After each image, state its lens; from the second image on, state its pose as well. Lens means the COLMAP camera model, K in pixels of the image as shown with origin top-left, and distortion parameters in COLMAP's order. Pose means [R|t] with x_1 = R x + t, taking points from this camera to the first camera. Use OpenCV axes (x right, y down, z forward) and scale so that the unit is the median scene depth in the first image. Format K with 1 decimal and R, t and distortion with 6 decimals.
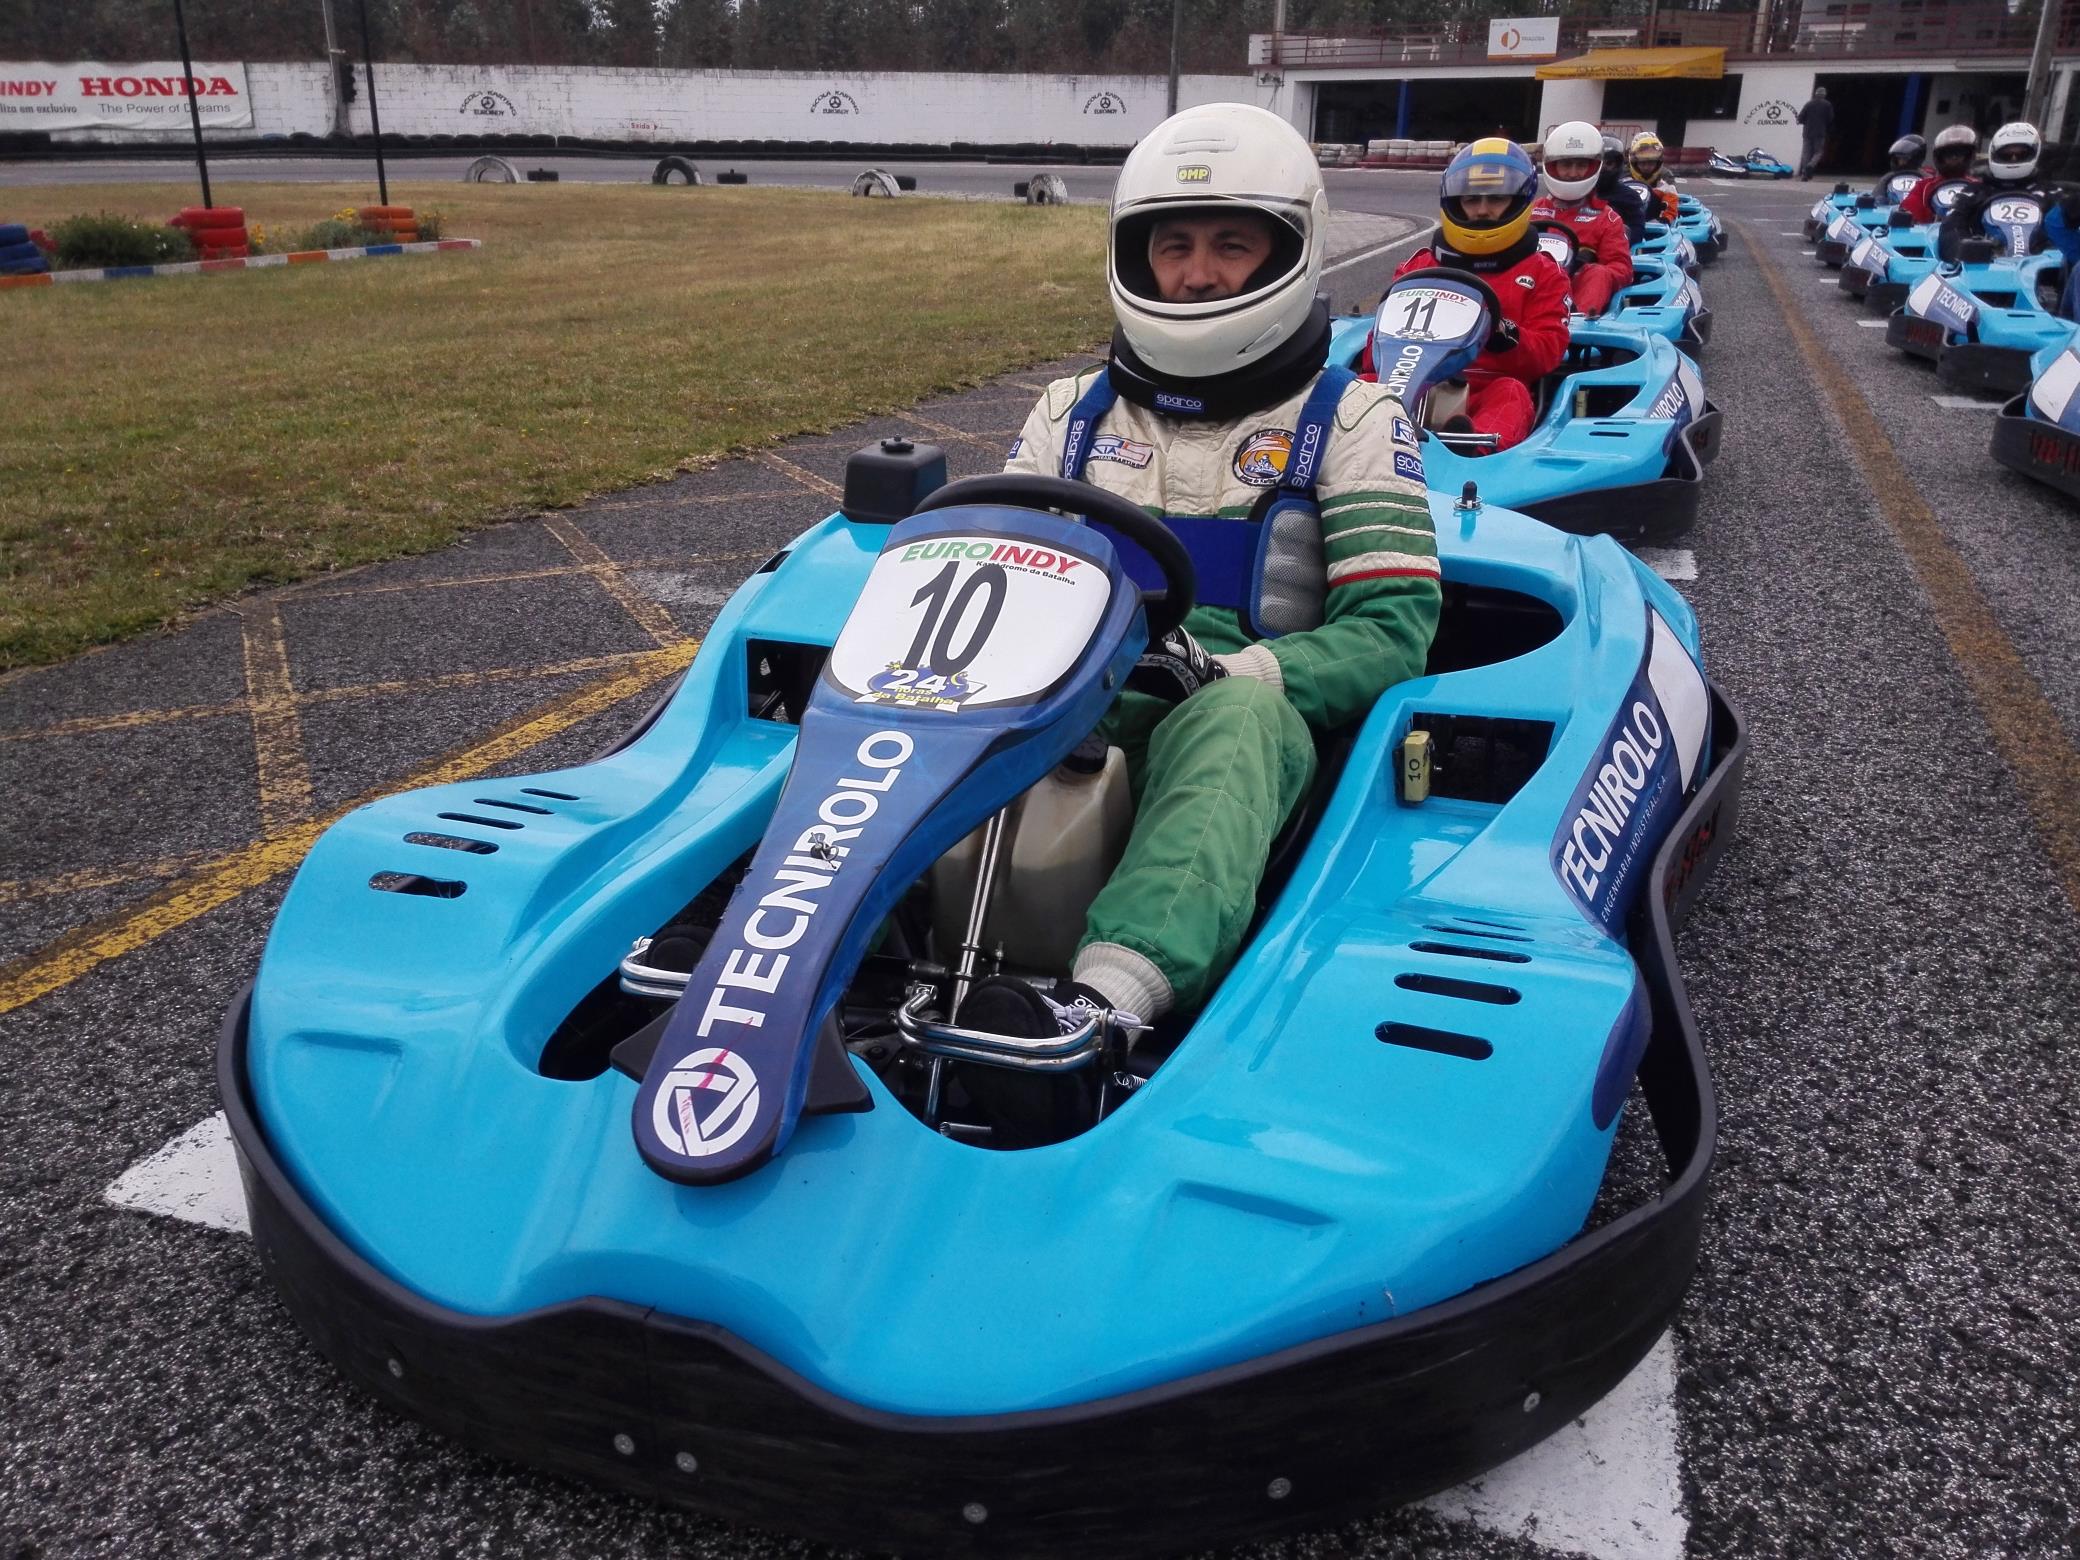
lens RADIAL K [[1680.7, 0, 1037.5], [0, 1680.7, 766.7], [0, 0, 1]] dist [0.132800, -0.204243]
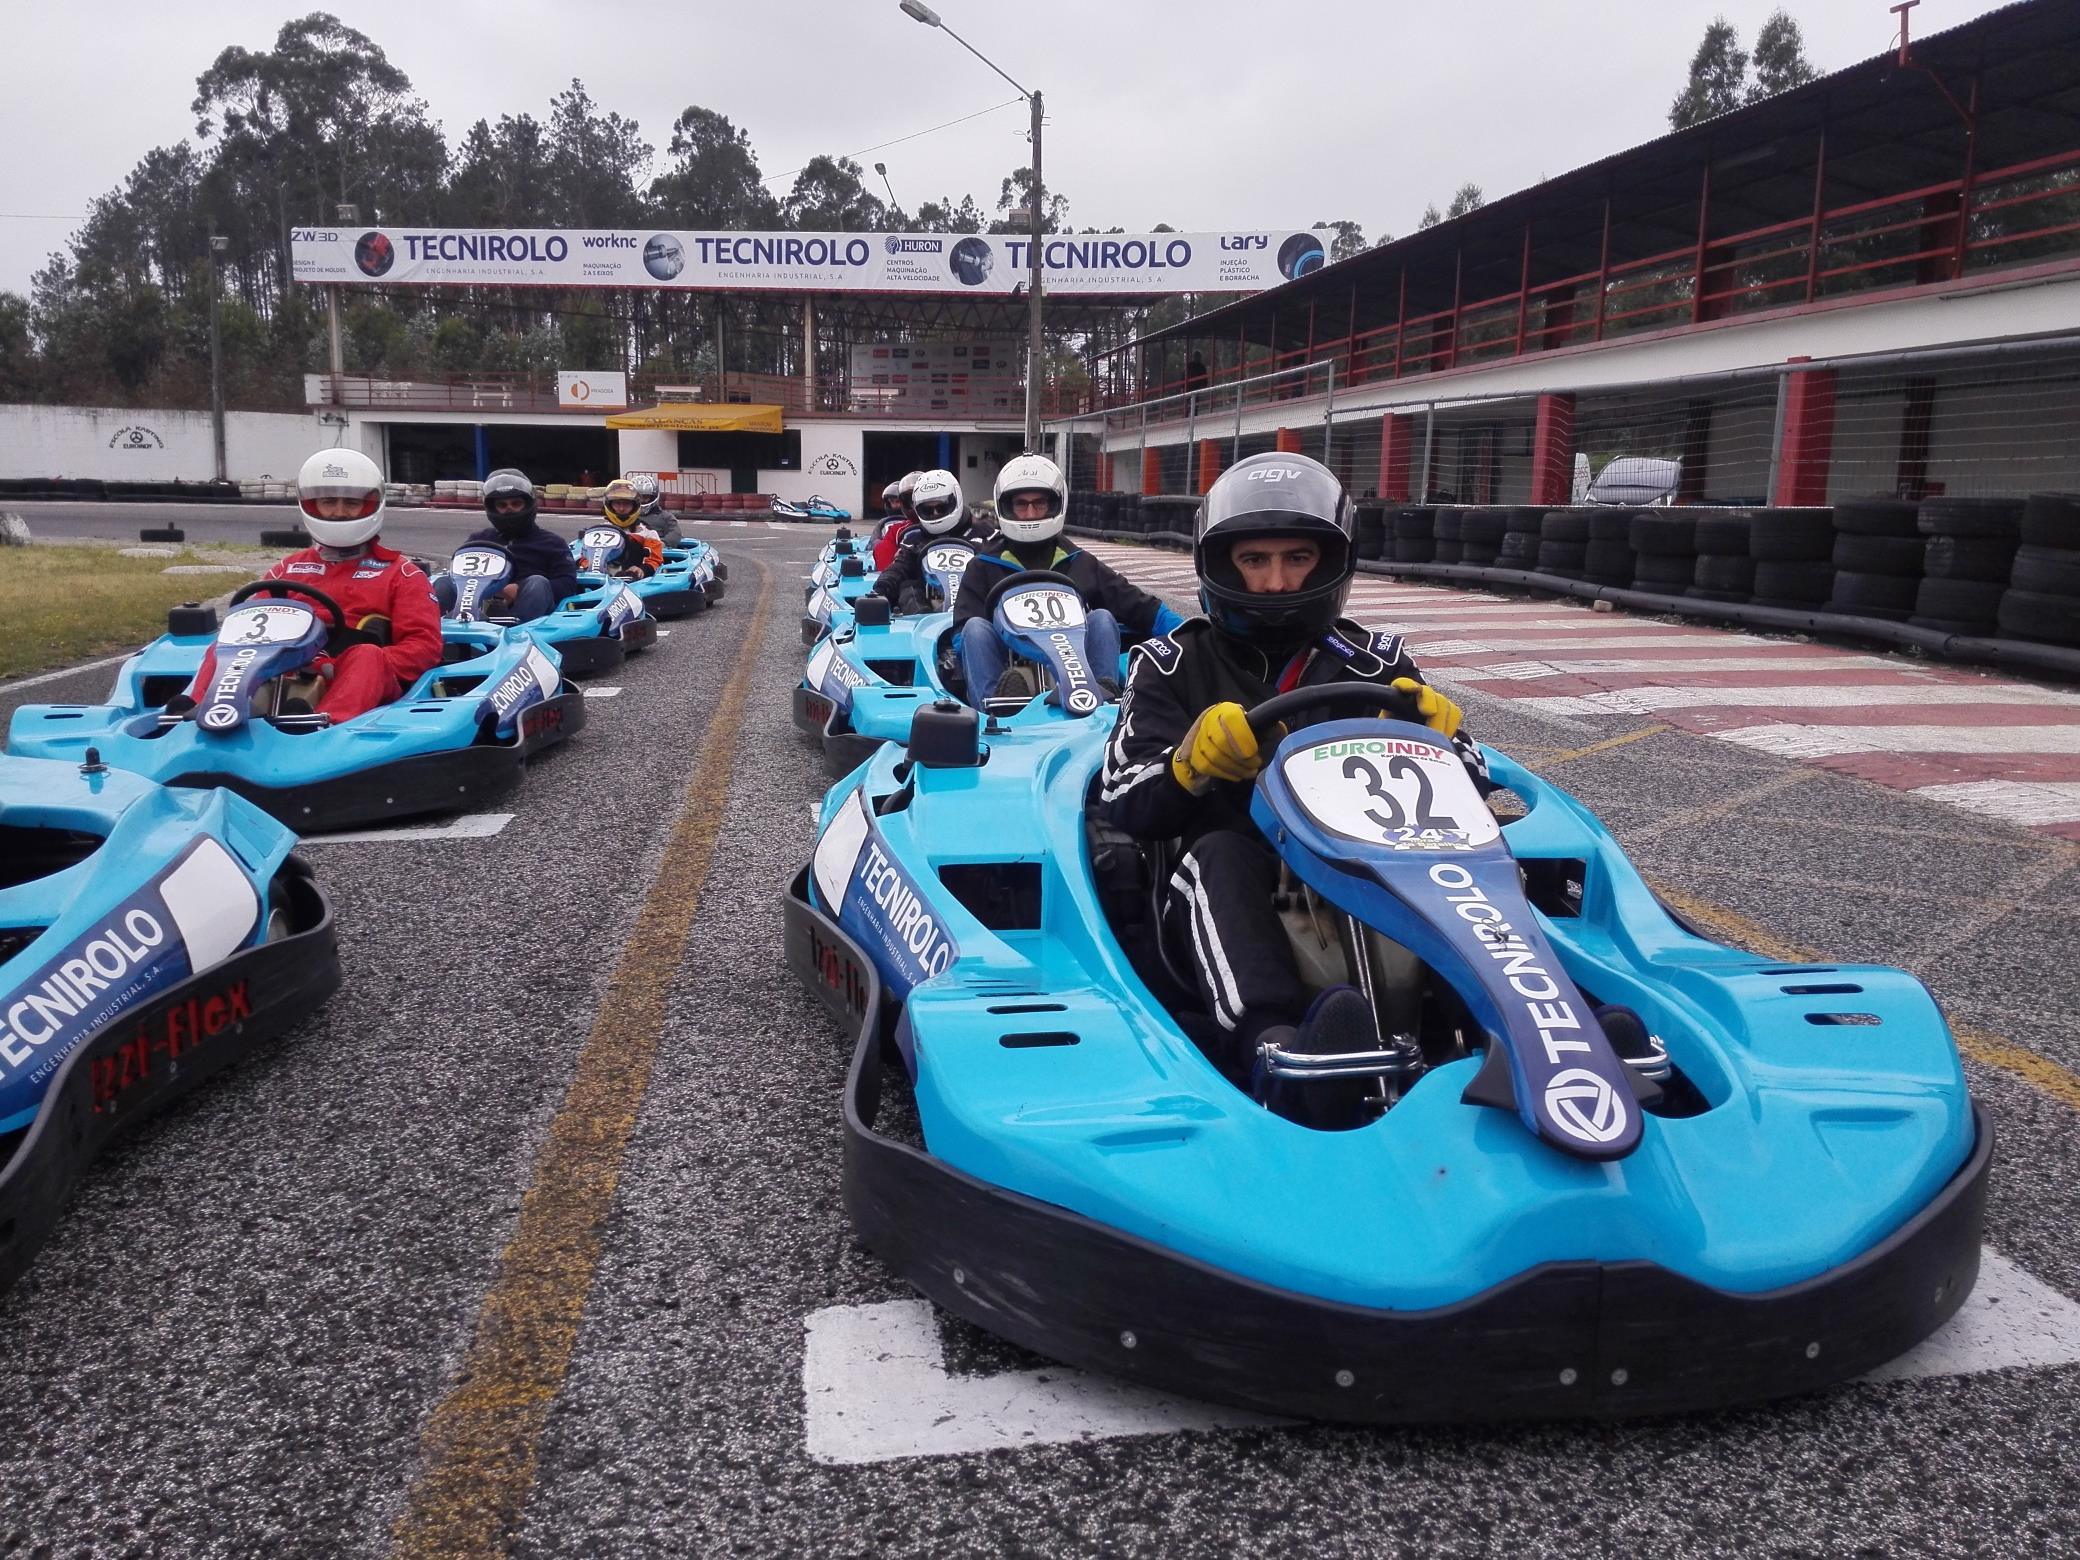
lens RADIAL K [[1680.7, 0, 1018.8], [0, 1680.7, 759.1], [0, 0, 1]] dist [0.132800, -0.204243]
pose [[0.890327, -0.065838, 0.450538, 0.052016], [0.150199, 0.976571, -0.154106, -0.018996], [-0.429836, 0.204875, 0.879356, 0.054652]]
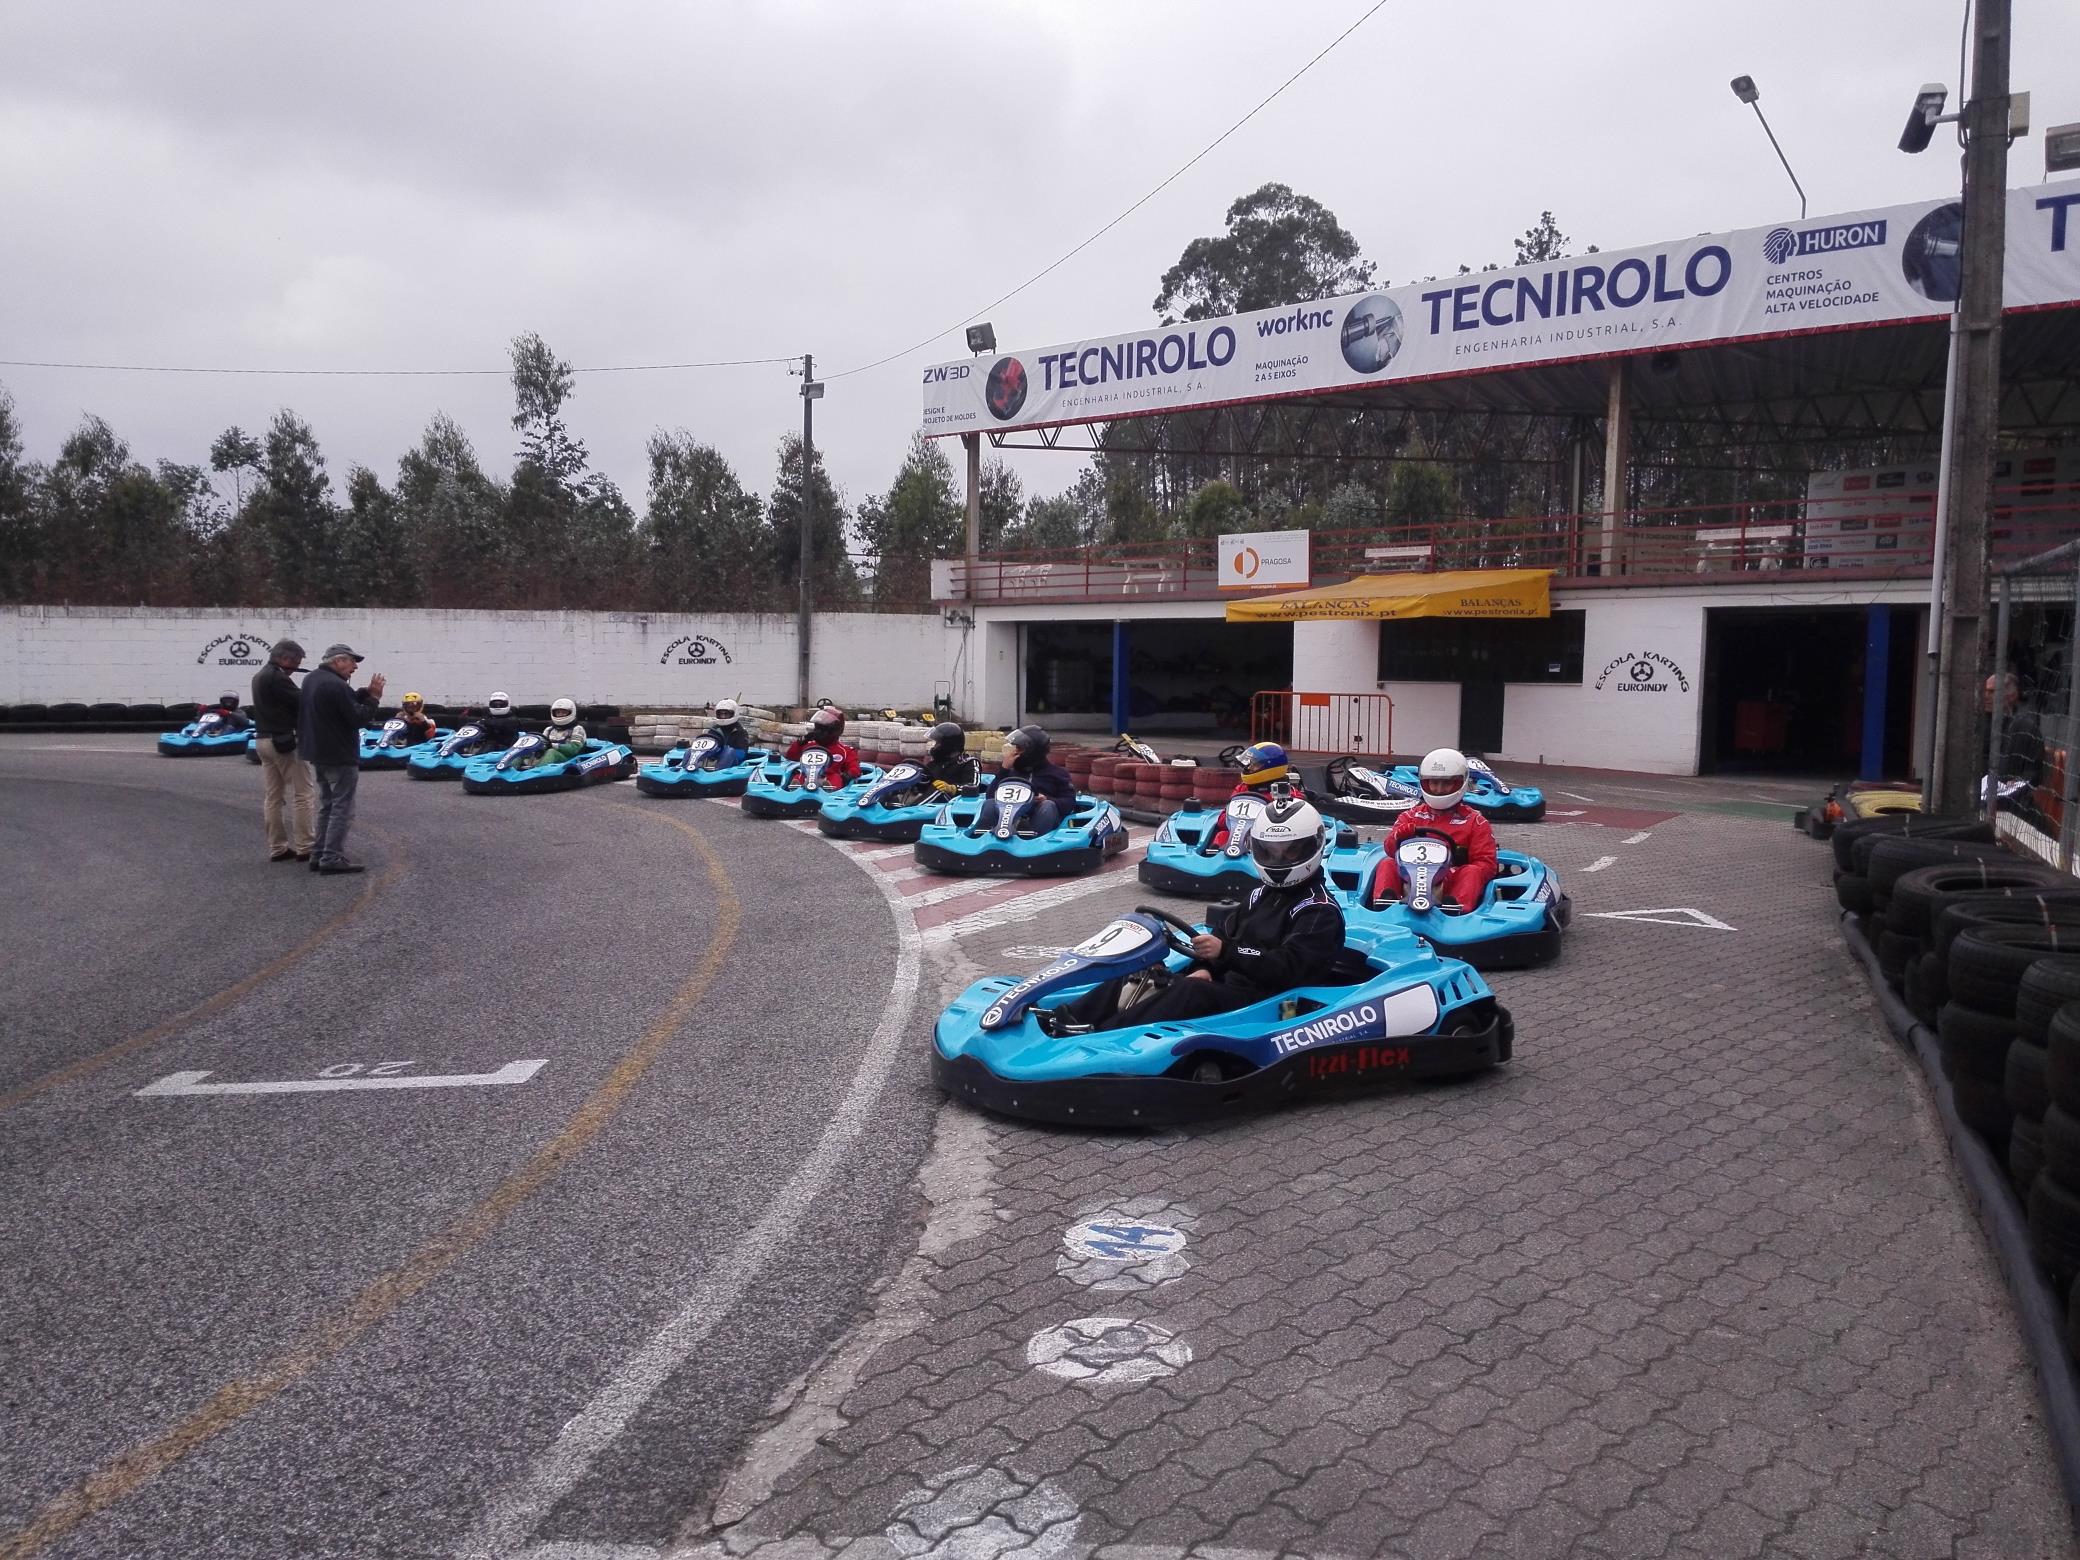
lens RADIAL K [[1680.7, 0, 1004.4], [0, 1680.7, 793.8], [0, 0, 1]] dist [0.132800, -0.204243]
pose [[0.990604, 0.010640, -0.136349, 0.417947], [-0.047577, 0.961509, -0.270624, -0.248303], [0.128222, 0.274568, 0.952980, 0.614415]]
